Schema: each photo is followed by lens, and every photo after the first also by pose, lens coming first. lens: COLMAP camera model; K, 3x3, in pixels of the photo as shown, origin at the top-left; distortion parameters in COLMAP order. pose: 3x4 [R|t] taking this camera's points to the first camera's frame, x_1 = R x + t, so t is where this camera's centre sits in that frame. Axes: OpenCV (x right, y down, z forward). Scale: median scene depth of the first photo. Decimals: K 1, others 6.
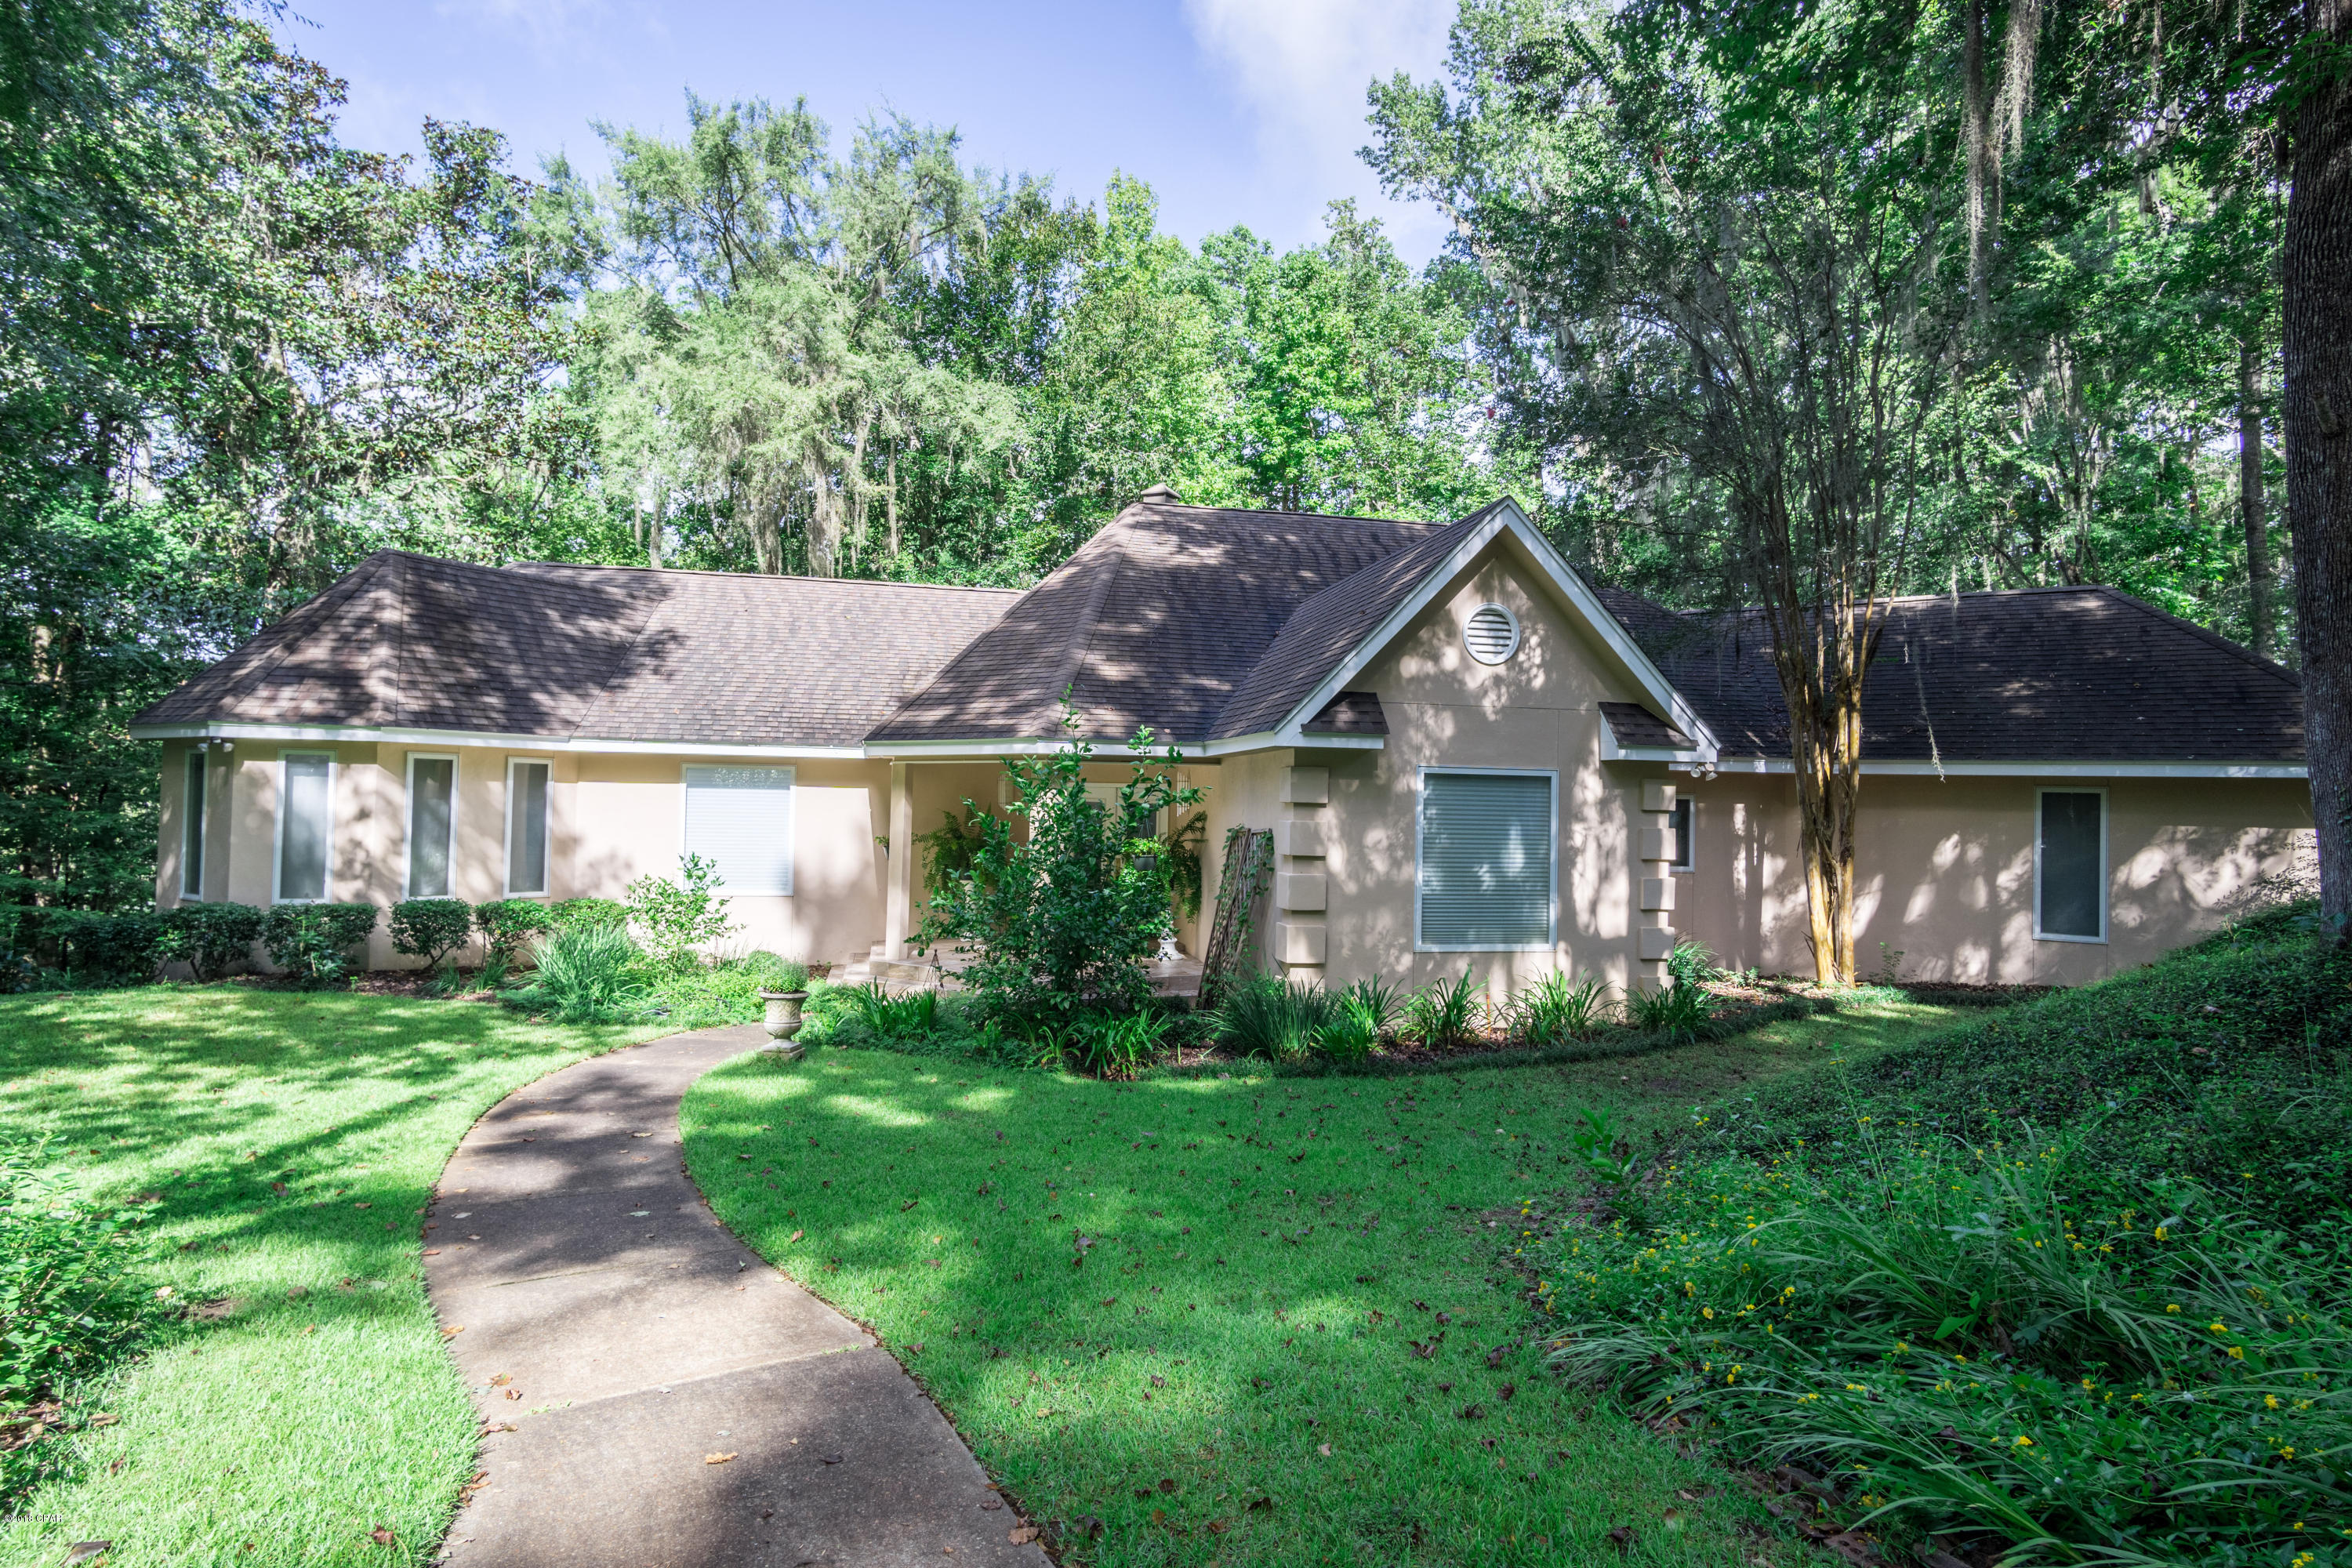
lens RADIAL K [[1237.0, 0, 1158.5], [0, 1237.0, 770.6], [0, 0, 1]] dist [0.013934, 0.001366]
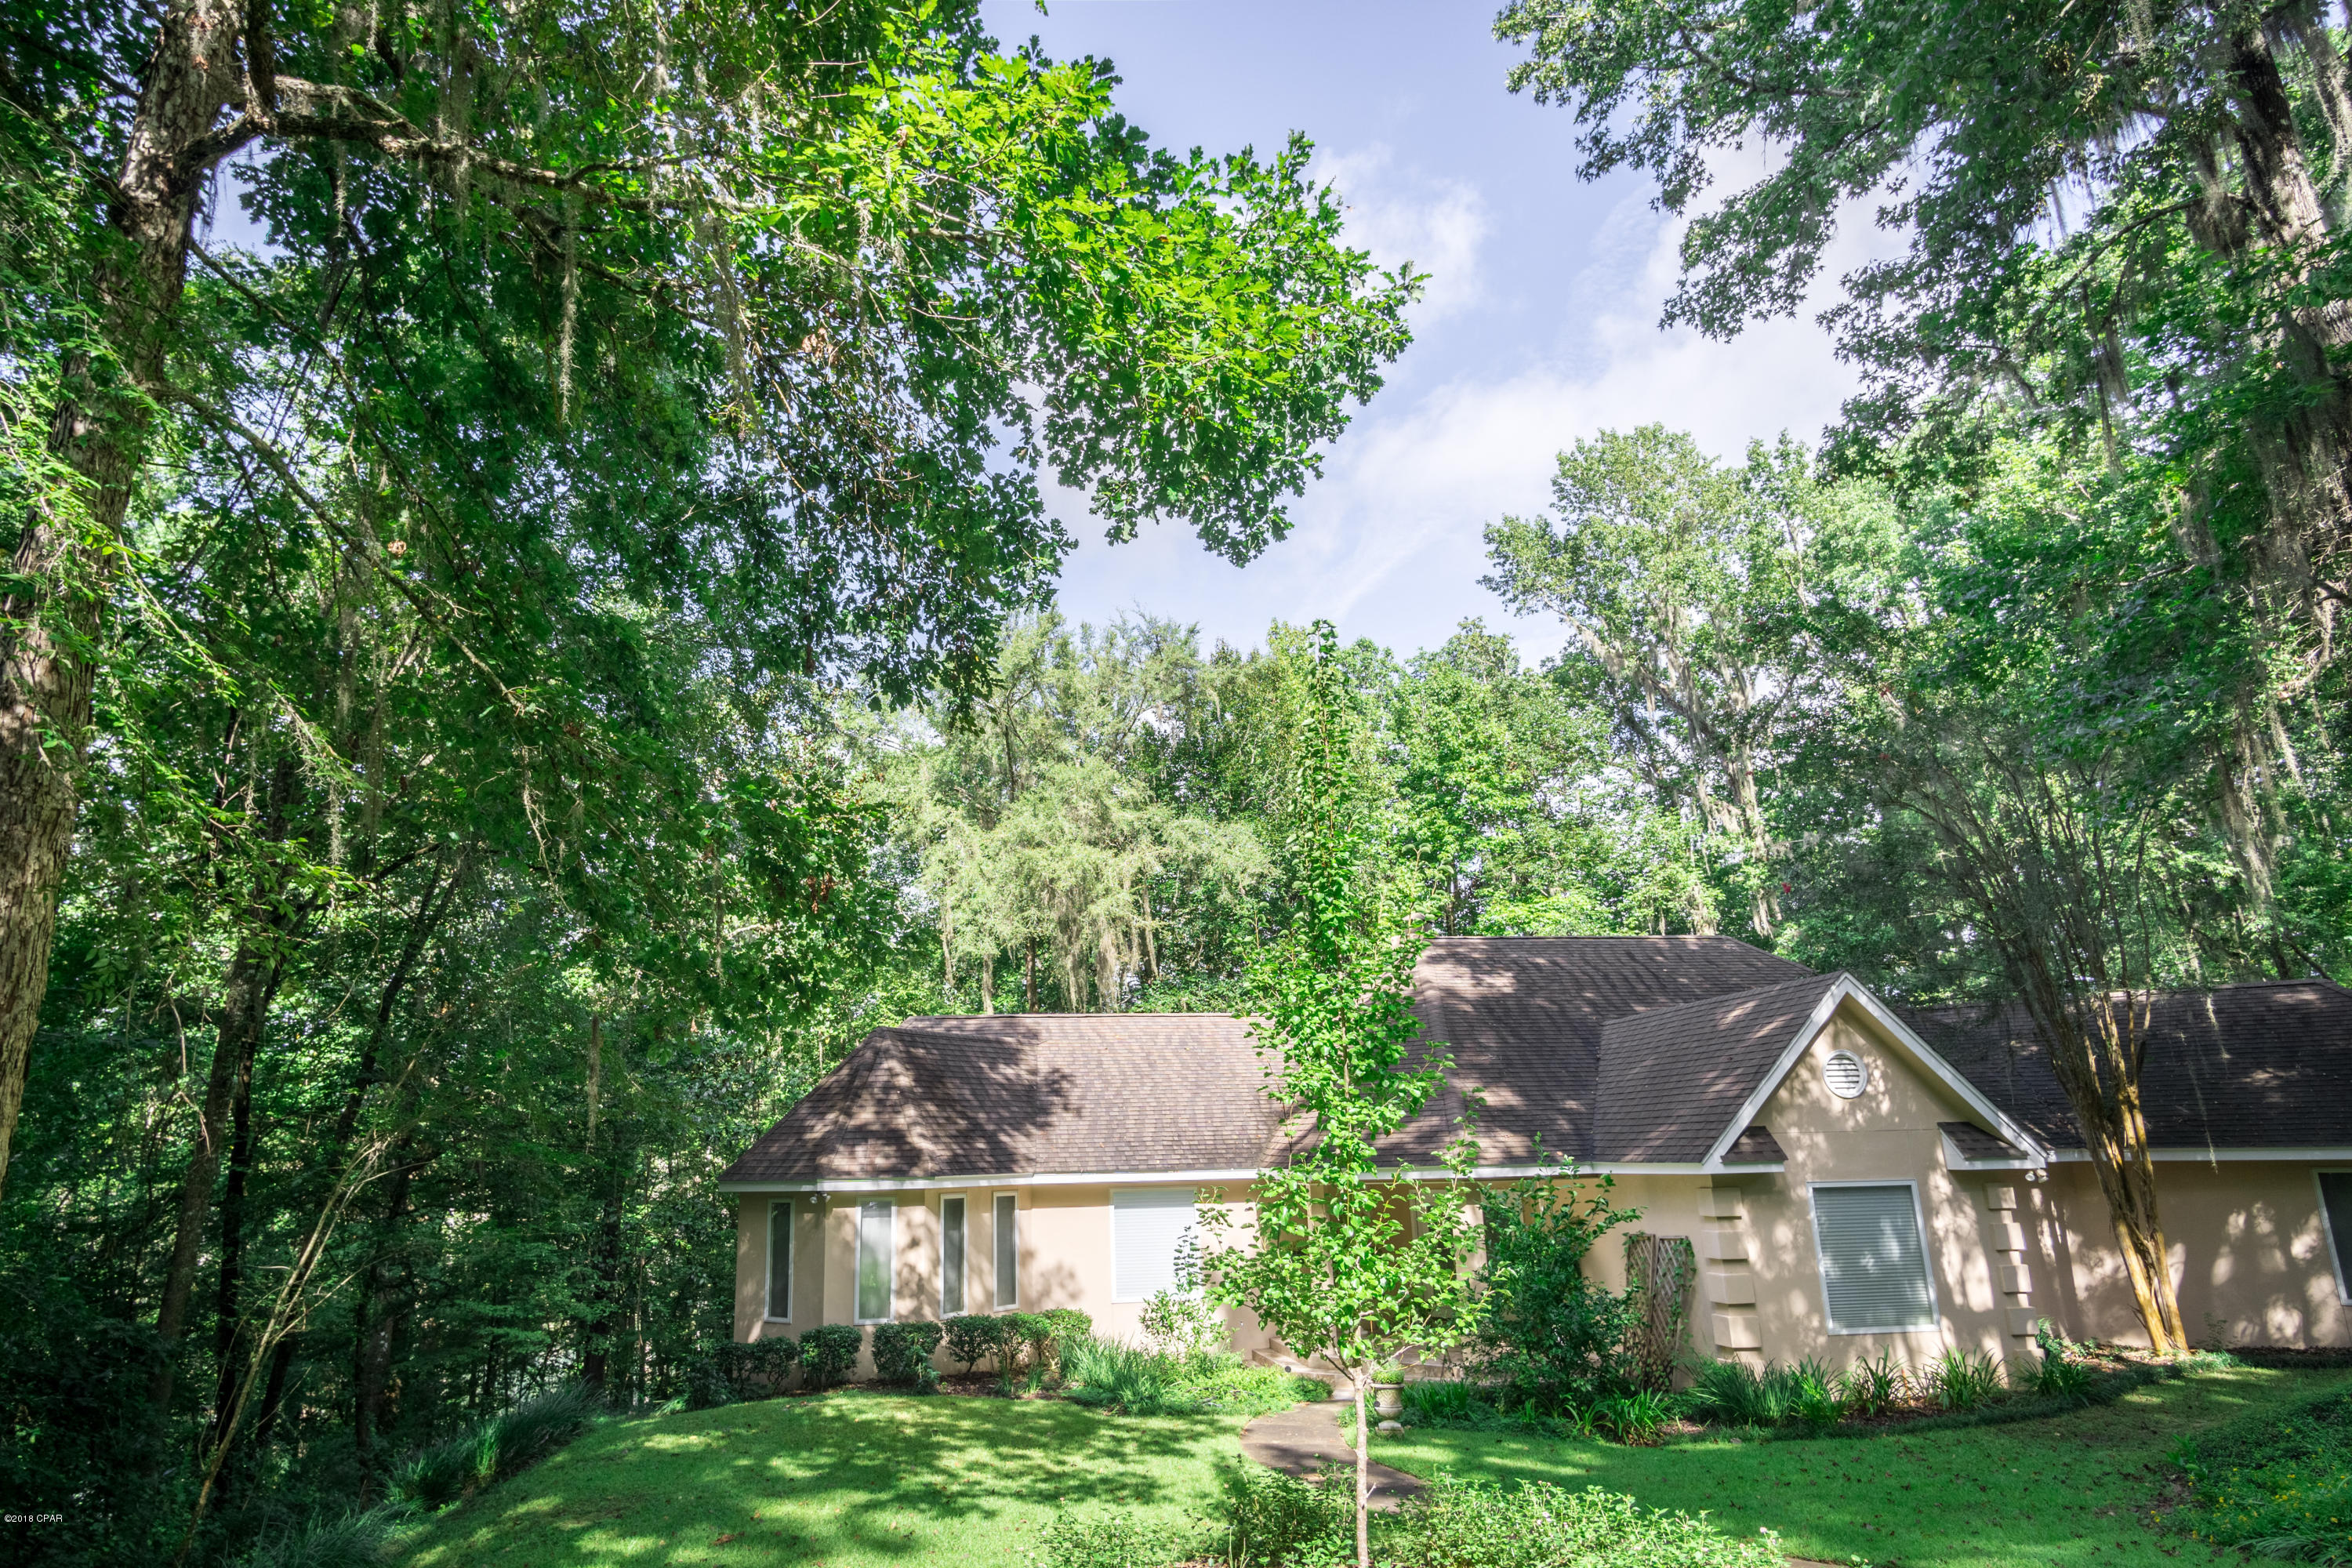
lens RADIAL K [[1324.1, 0, 1065.5], [0, 1324.1, 821.2], [0, 0, 1]] dist [0.002906, 0.002692]
pose [[0.995418, -0.062368, -0.072479, -0.361922], [0.044854, 0.973991, -0.222101, -0.081068], [0.084446, 0.217833, 0.972326, -0.410277]]
